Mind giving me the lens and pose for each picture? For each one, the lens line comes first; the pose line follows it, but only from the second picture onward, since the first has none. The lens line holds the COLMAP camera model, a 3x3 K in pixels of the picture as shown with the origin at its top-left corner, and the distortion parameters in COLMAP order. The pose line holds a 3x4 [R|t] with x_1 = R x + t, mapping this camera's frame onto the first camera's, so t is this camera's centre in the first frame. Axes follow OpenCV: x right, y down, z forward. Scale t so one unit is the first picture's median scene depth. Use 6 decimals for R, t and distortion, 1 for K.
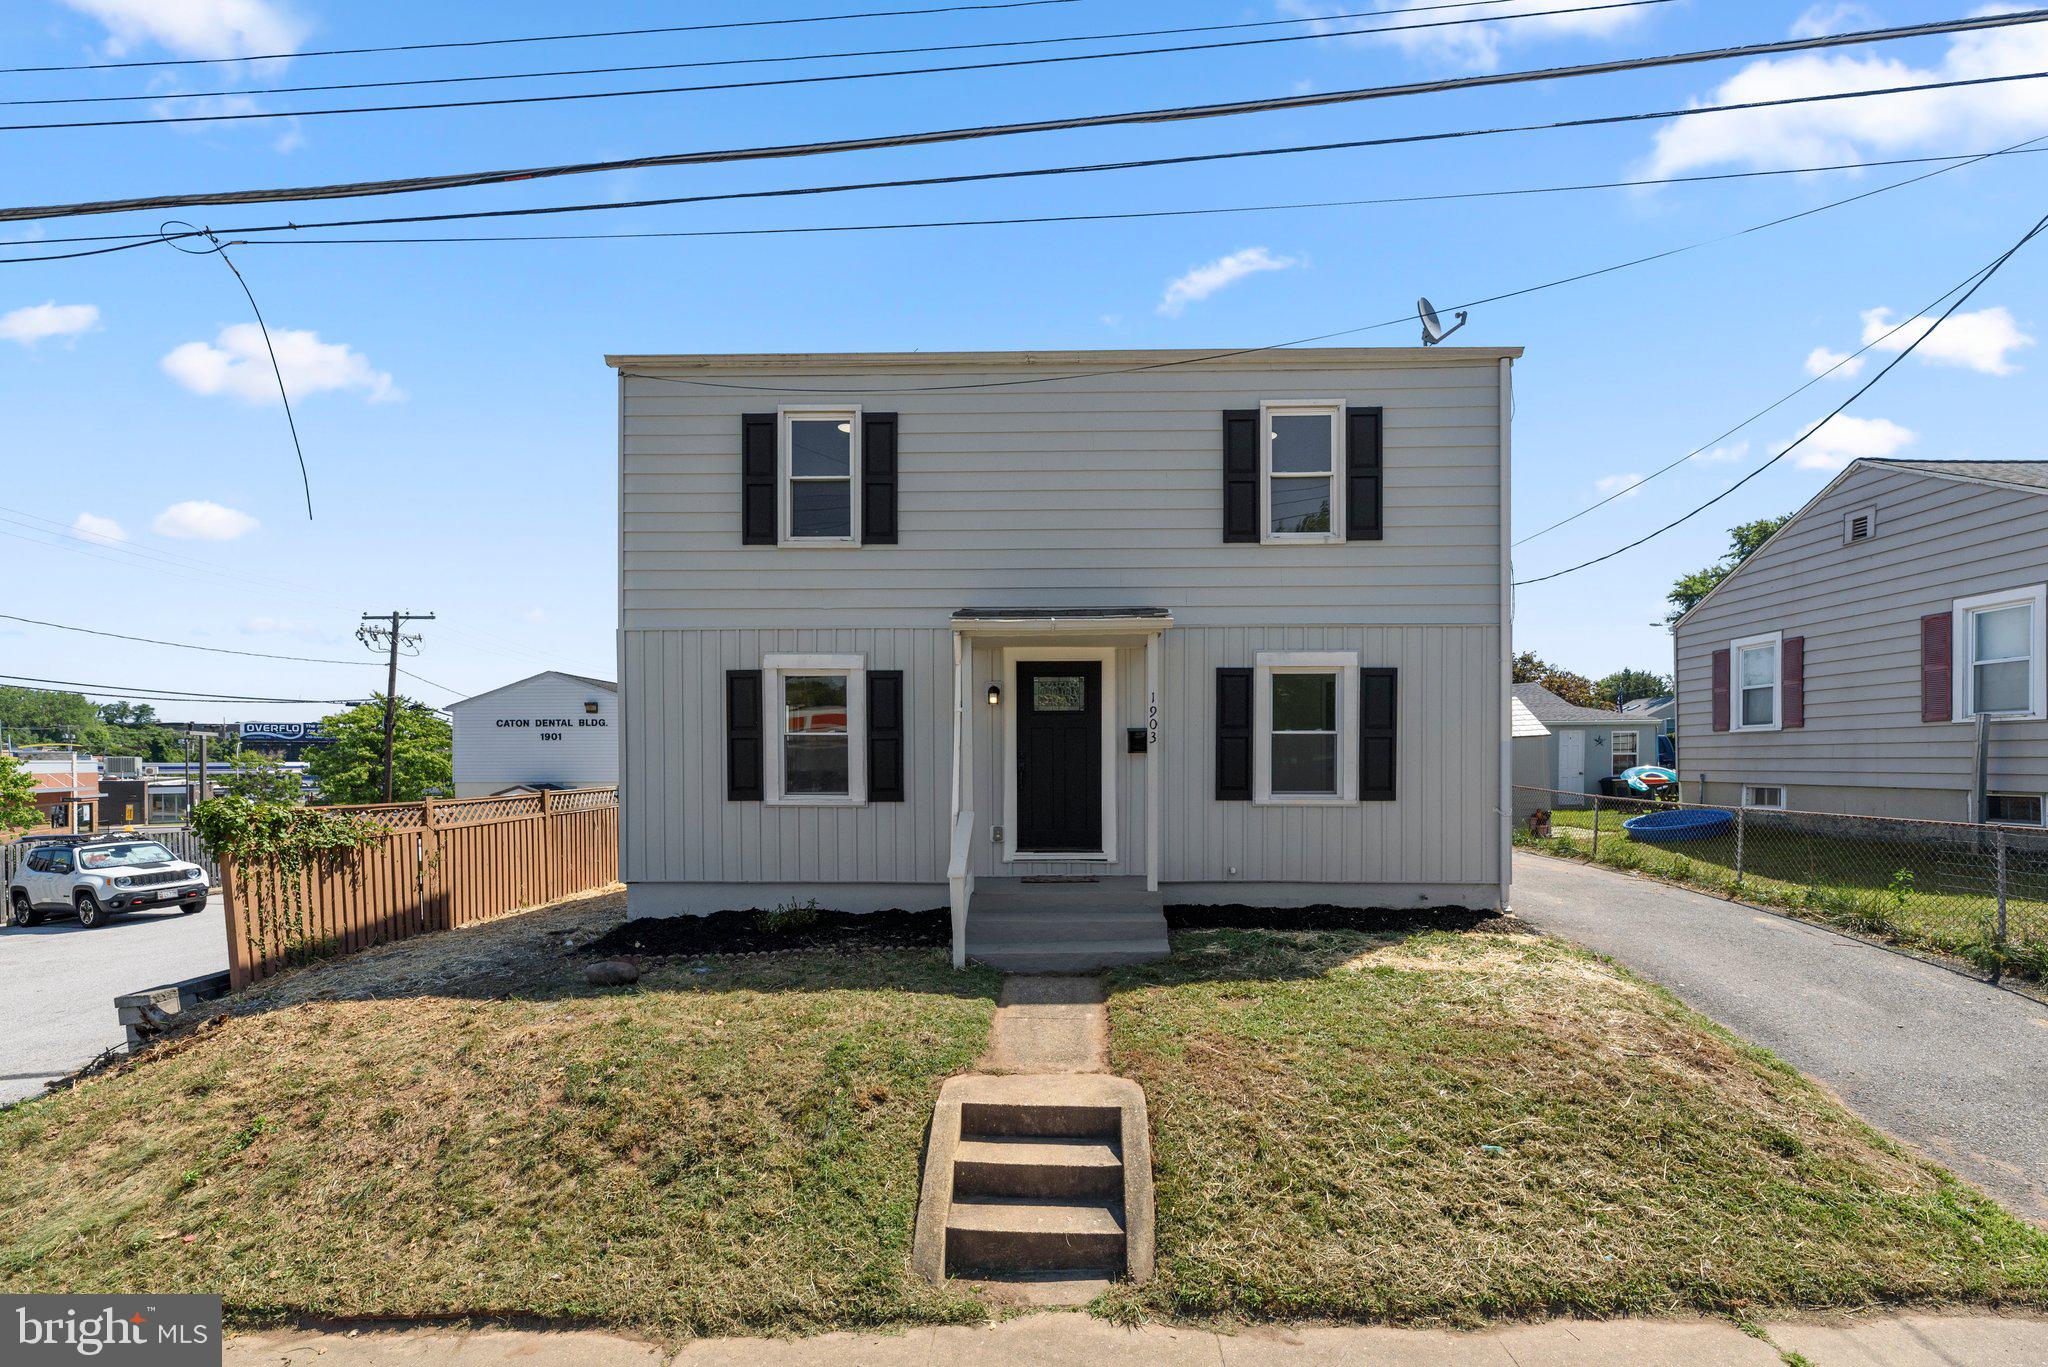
lens RADIAL K [[837.7, 0, 1029.0], [0, 837.7, 682.6], [0, 0, 1]] dist [0.000617, -0.000088]
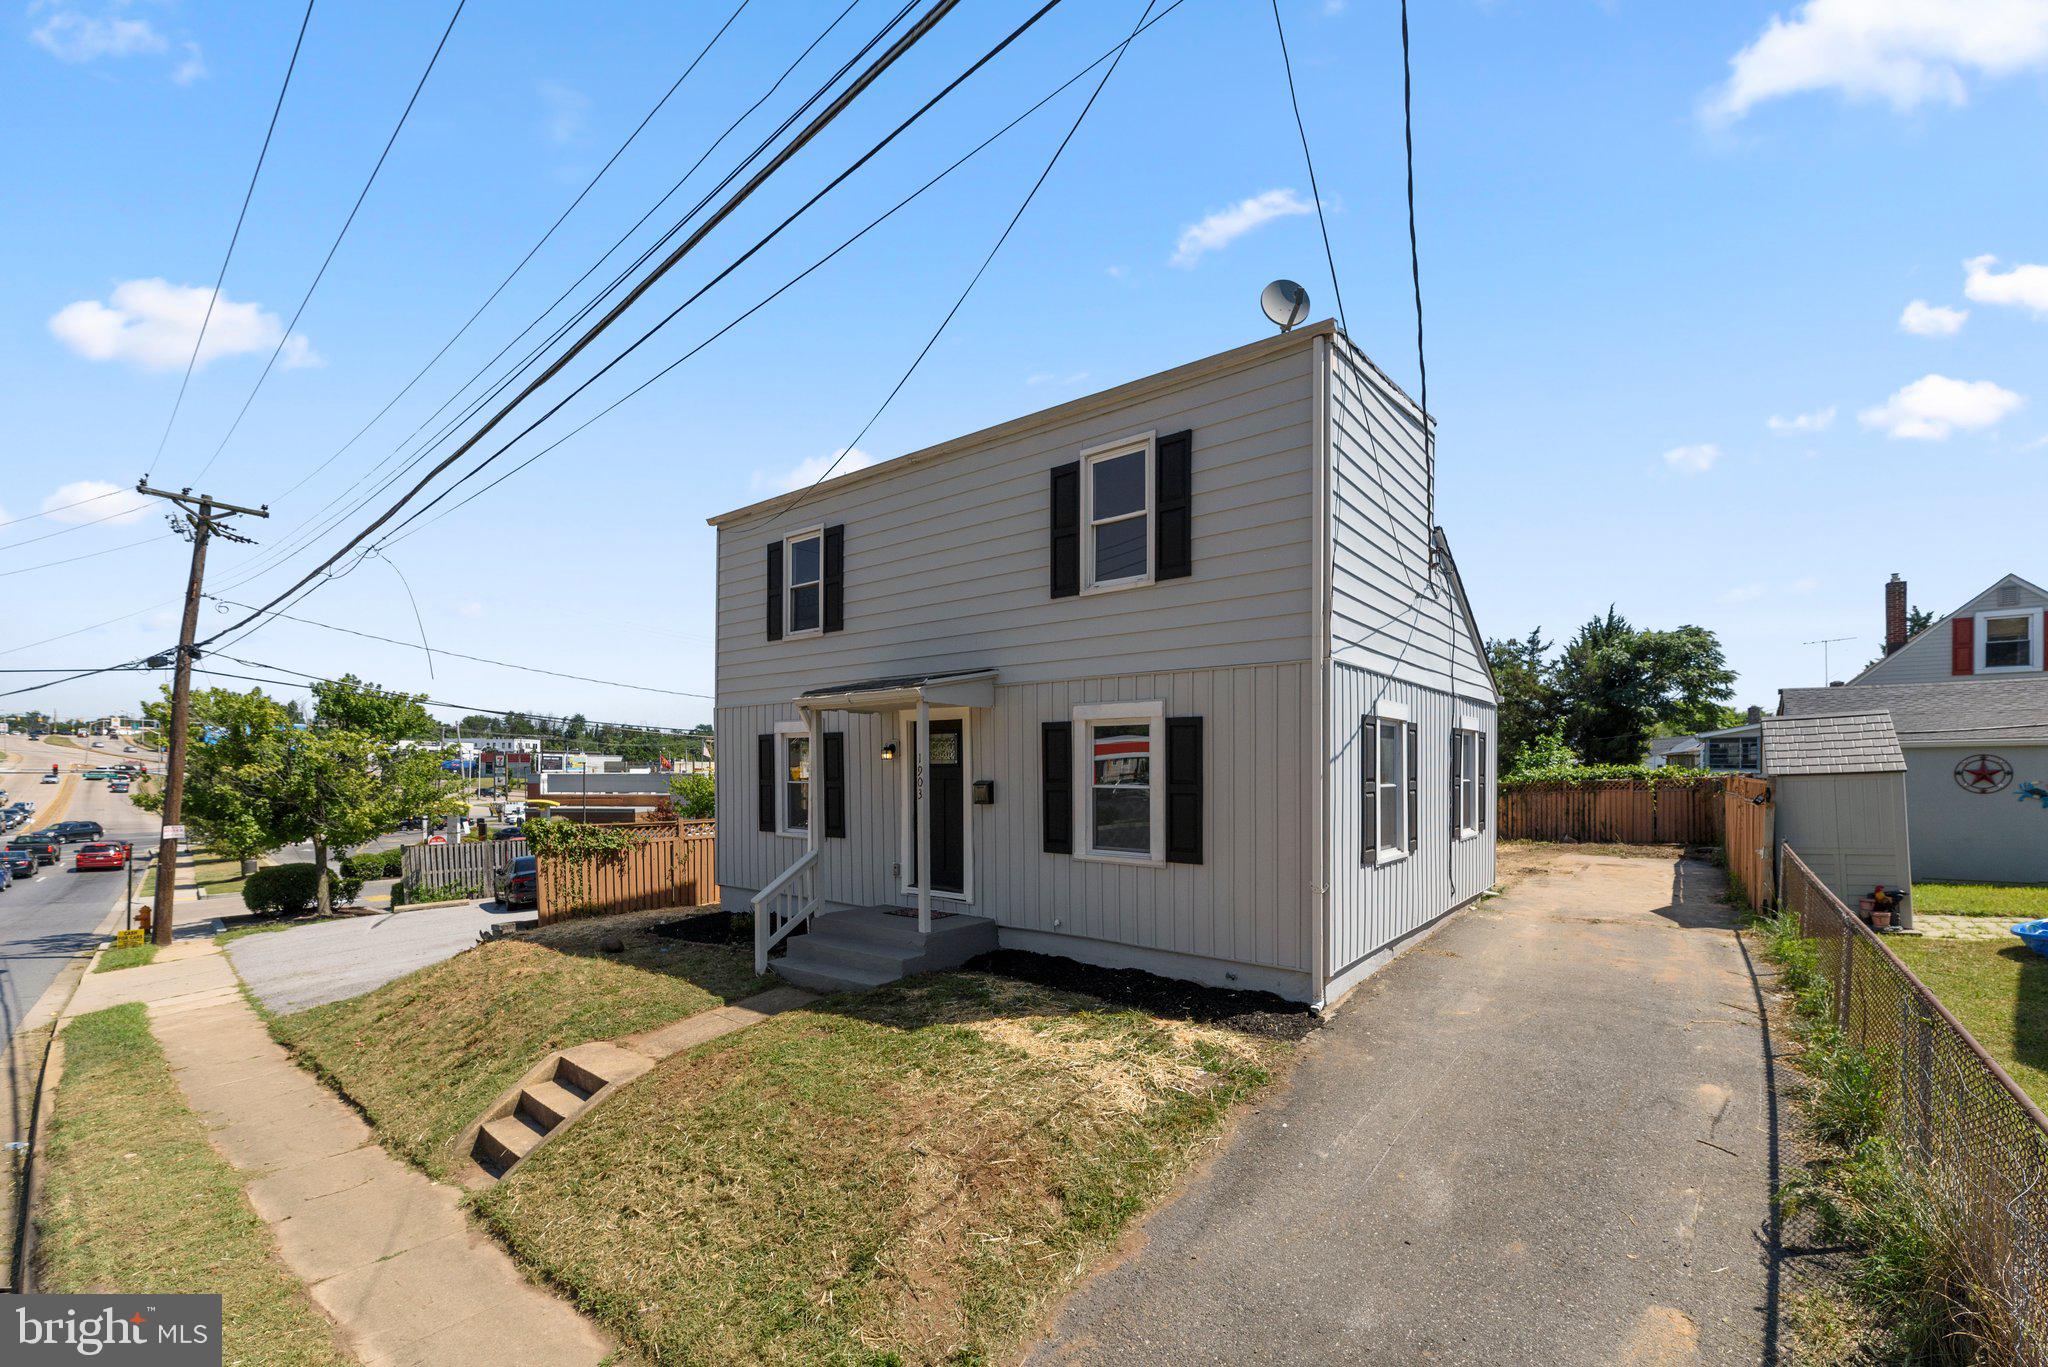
lens RADIAL K [[832.2, 0, 1034.5], [0, 832.2, 682.1], [0, 0, 1]] dist [0.000222, 0.000239]
pose [[0.807701, -0.059981, -0.586533, 0.806904], [0.052386, 0.998178, -0.029938, -0.036711], [0.587260, -0.006546, 0.809372, 0.167374]]
